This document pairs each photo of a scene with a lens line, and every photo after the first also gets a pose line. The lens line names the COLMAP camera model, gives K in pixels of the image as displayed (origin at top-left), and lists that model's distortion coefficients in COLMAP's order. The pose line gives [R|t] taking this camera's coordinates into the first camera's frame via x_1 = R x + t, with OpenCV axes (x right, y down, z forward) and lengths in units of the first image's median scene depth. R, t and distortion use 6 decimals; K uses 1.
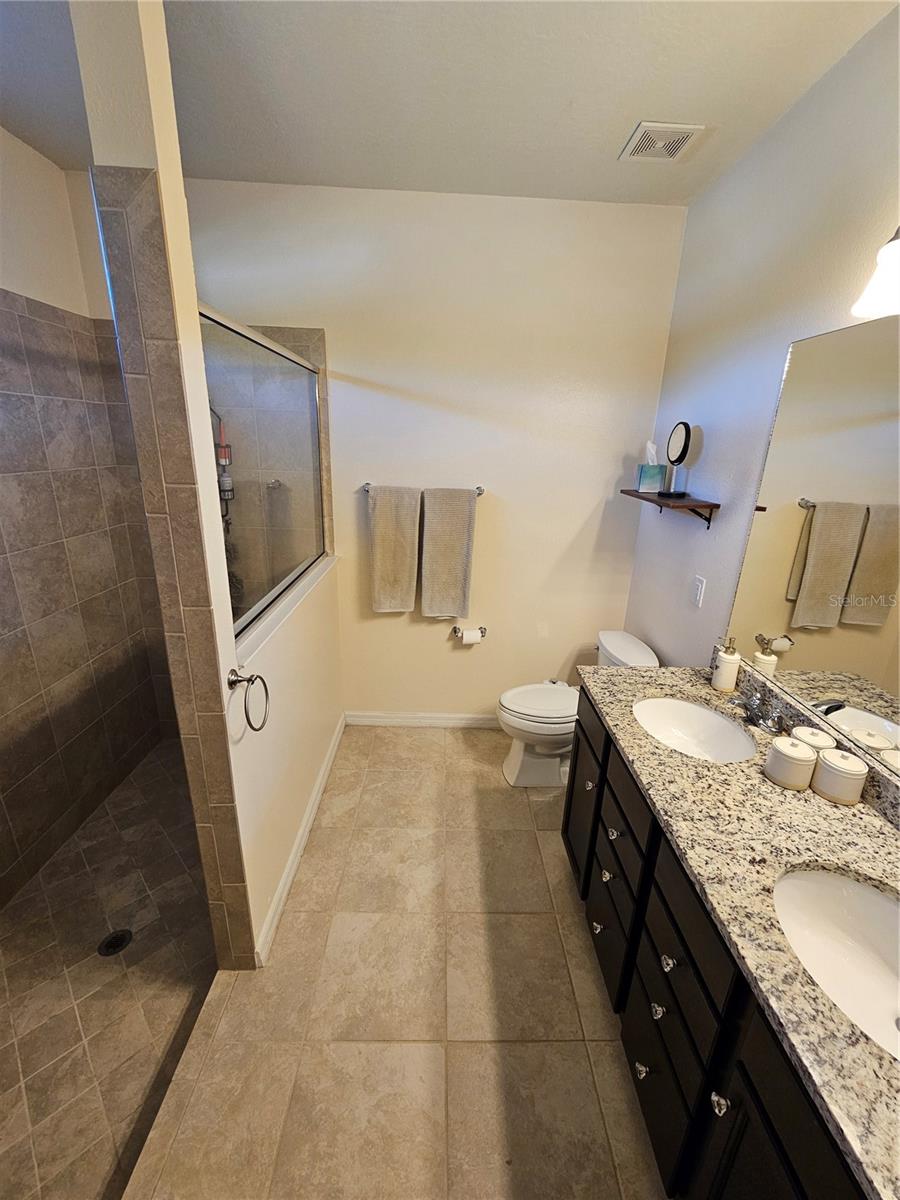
lens RADIAL K [[482.1, 0, 450.0], [0, 482.1, 600.0], [0, 0, 1]] dist [-0.001657, 0.000514]
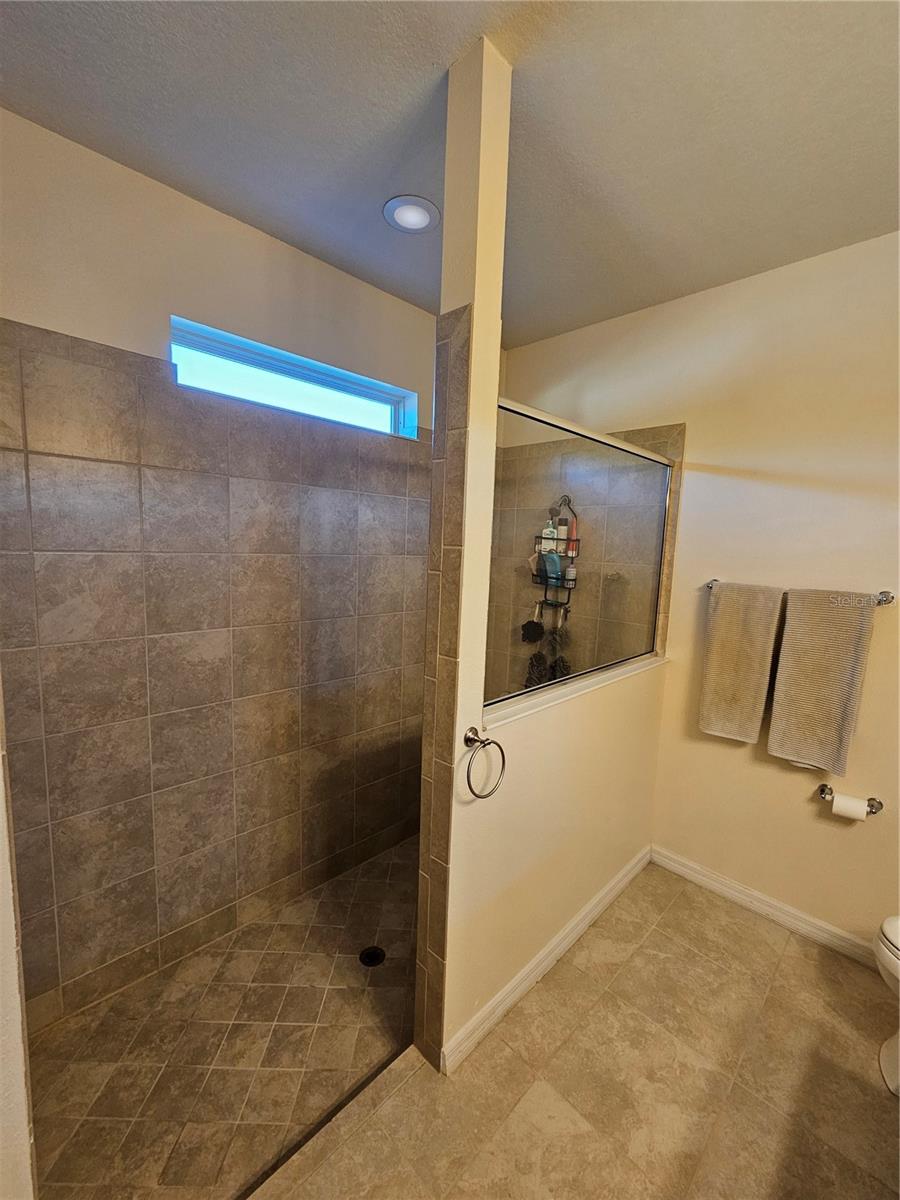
lens RADIAL K [[482.1, 0, 450.0], [0, 482.1, 600.0], [0, 0, 1]] dist [-0.001657, 0.000514]
pose [[0.711379, 0.078130, -0.698453, 0.105674], [-0.230653, 0.964712, -0.127008, 0.012907], [0.663882, 0.251451, 0.704296, 0.093655]]
